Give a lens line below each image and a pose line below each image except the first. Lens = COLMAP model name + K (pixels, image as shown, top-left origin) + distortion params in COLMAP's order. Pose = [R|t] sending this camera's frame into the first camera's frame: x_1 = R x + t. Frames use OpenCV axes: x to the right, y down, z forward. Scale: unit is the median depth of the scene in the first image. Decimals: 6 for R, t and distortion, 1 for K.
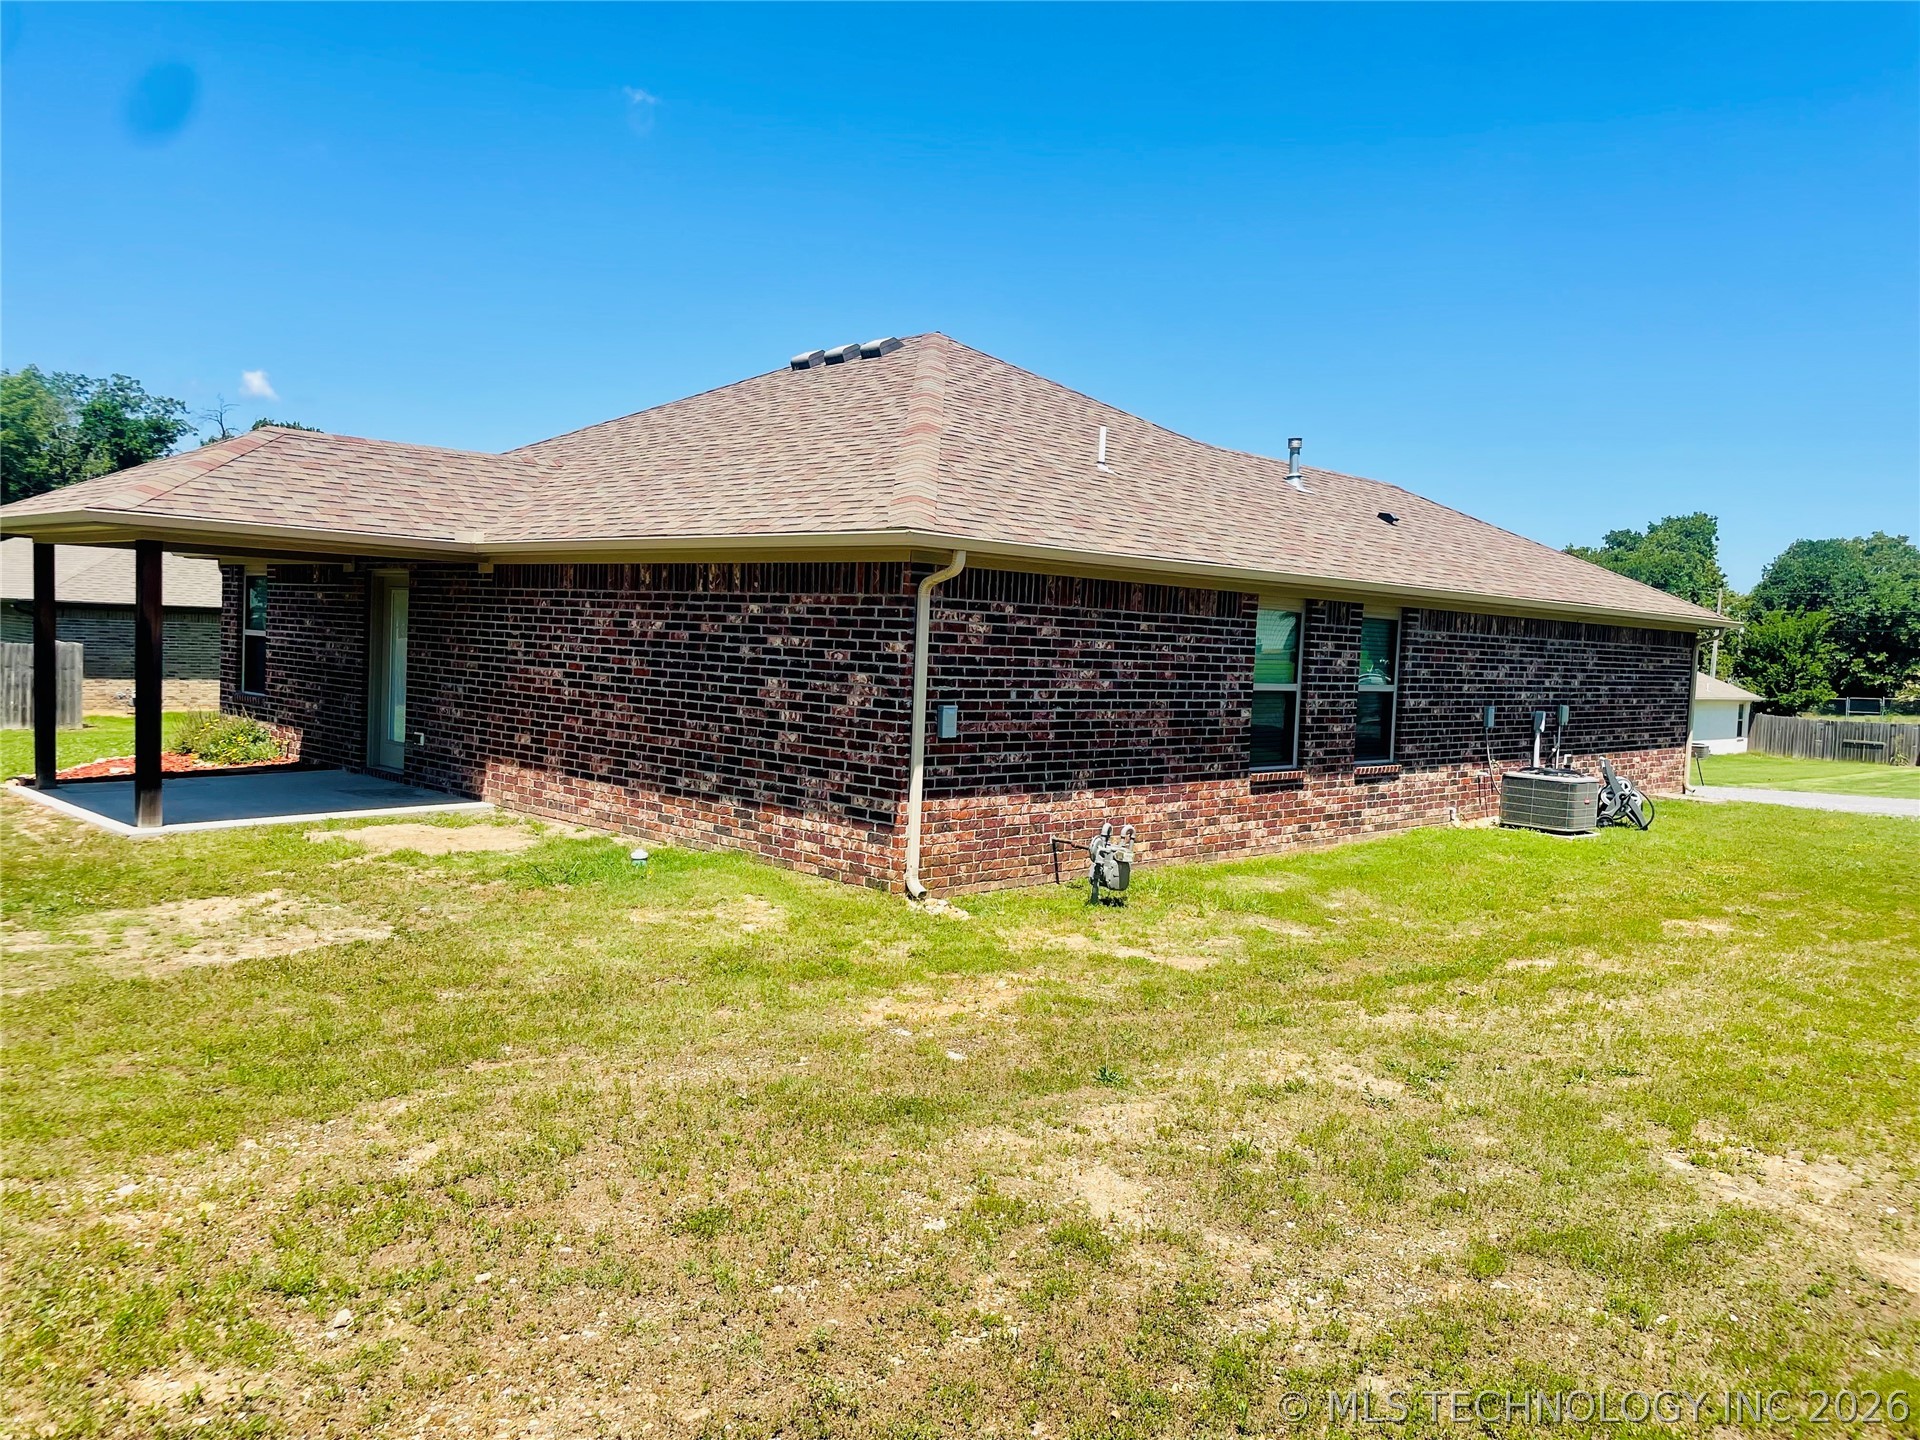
lens RADIAL K [[1456.5, 0, 968.7], [0, 1456.5, 702.7], [0, 0, 1]] dist [0.073716, -0.014188]
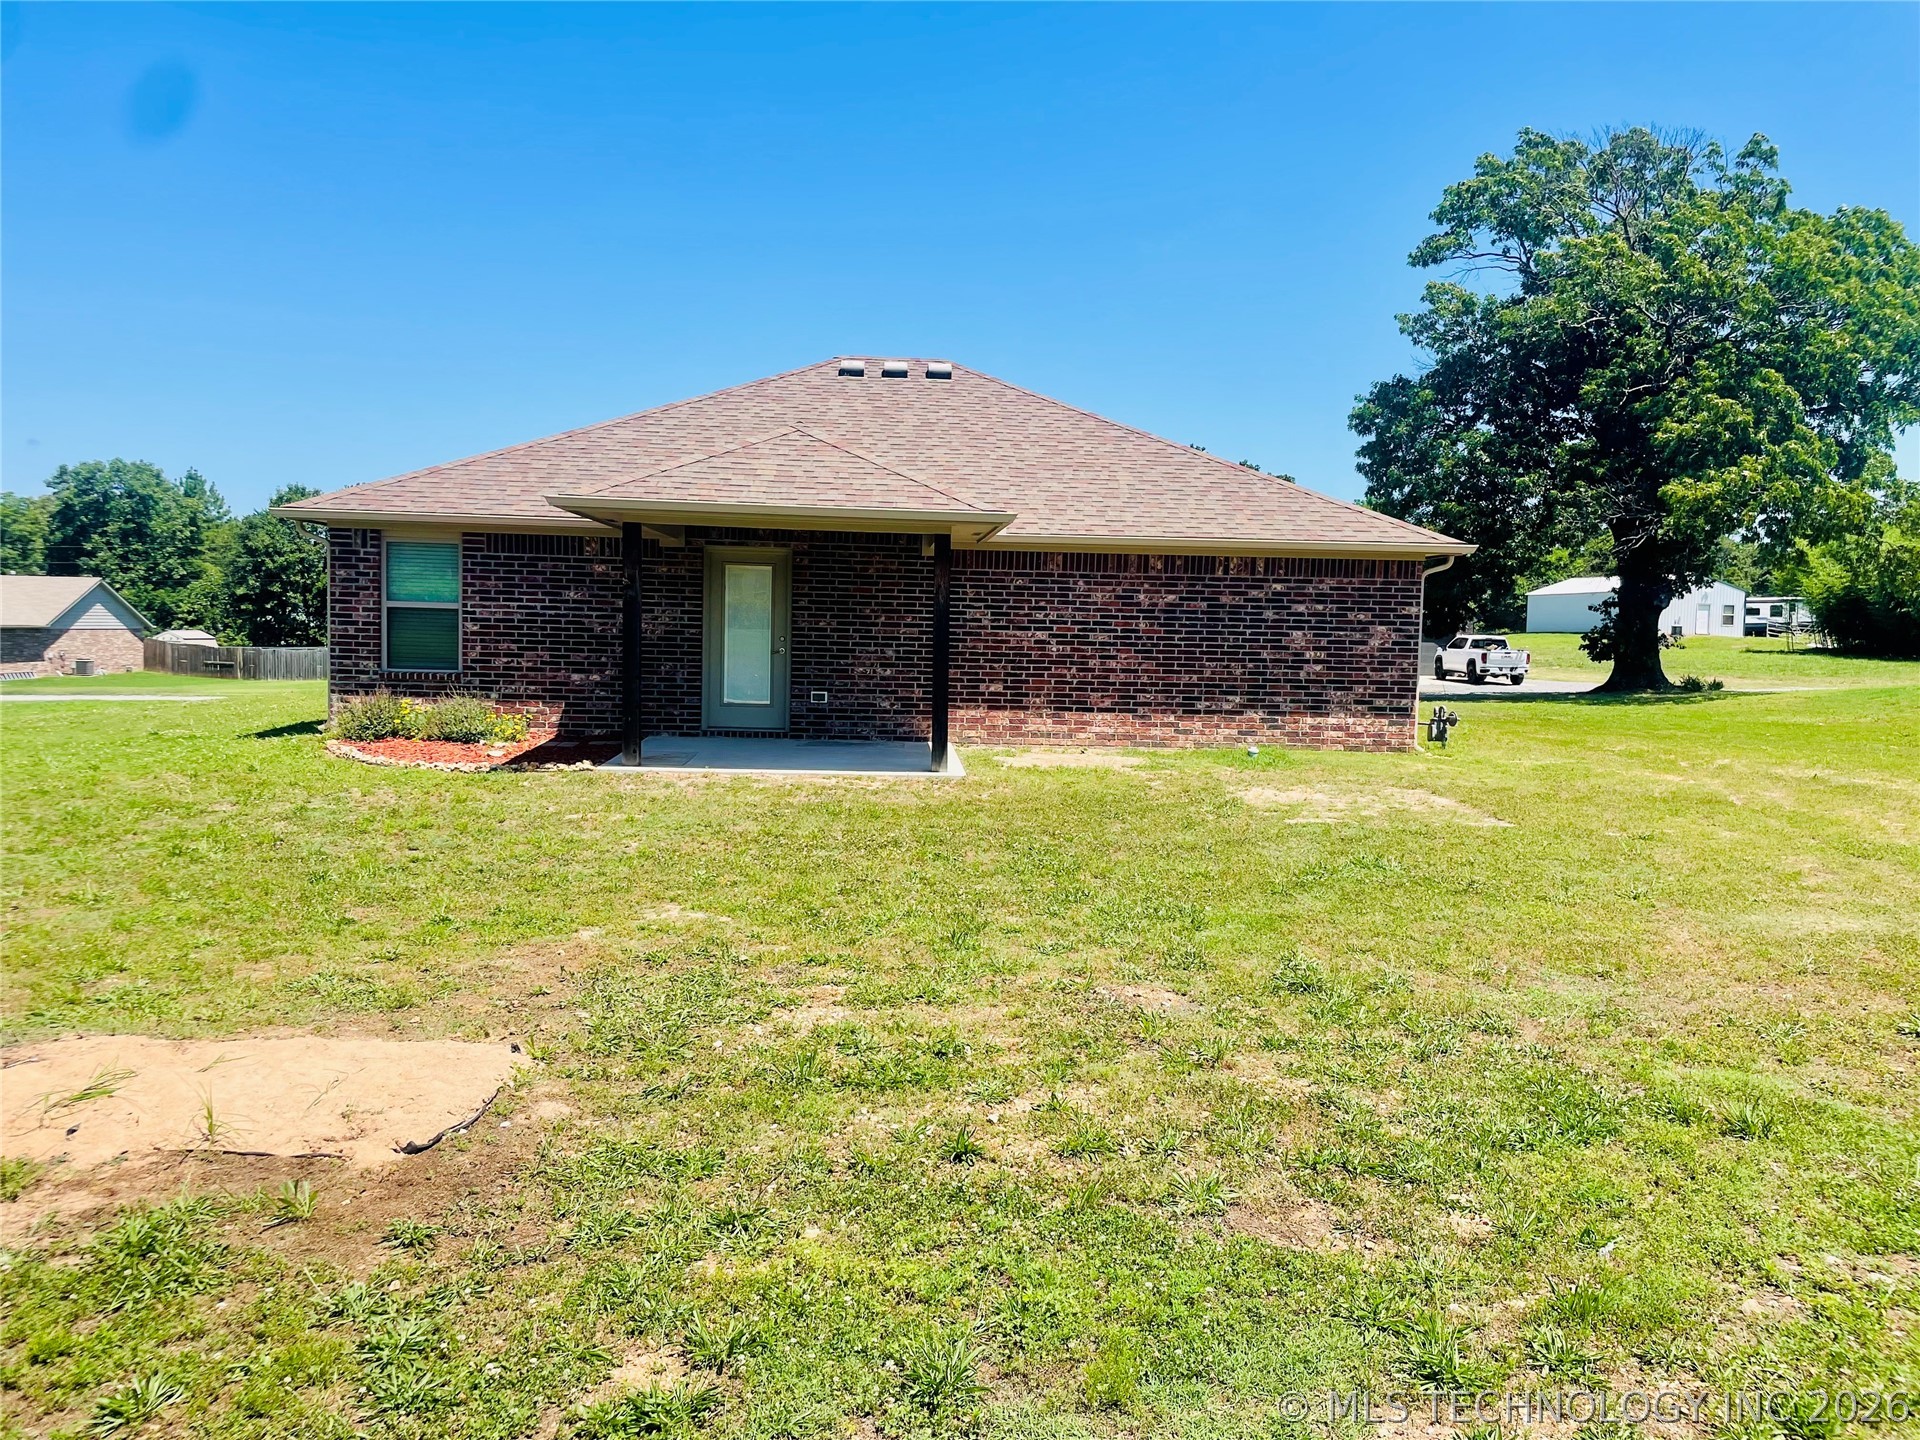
lens RADIAL K [[1456.5, 0, 974.7], [0, 1456.5, 720.0], [0, 0, 1]] dist [0.073716, -0.014188]
pose [[0.672029, -0.066001, 0.737578, -1.388969], [0.037375, 0.997774, 0.055230, -0.019603], [-0.739581, -0.009549, 0.672999, 0.173885]]
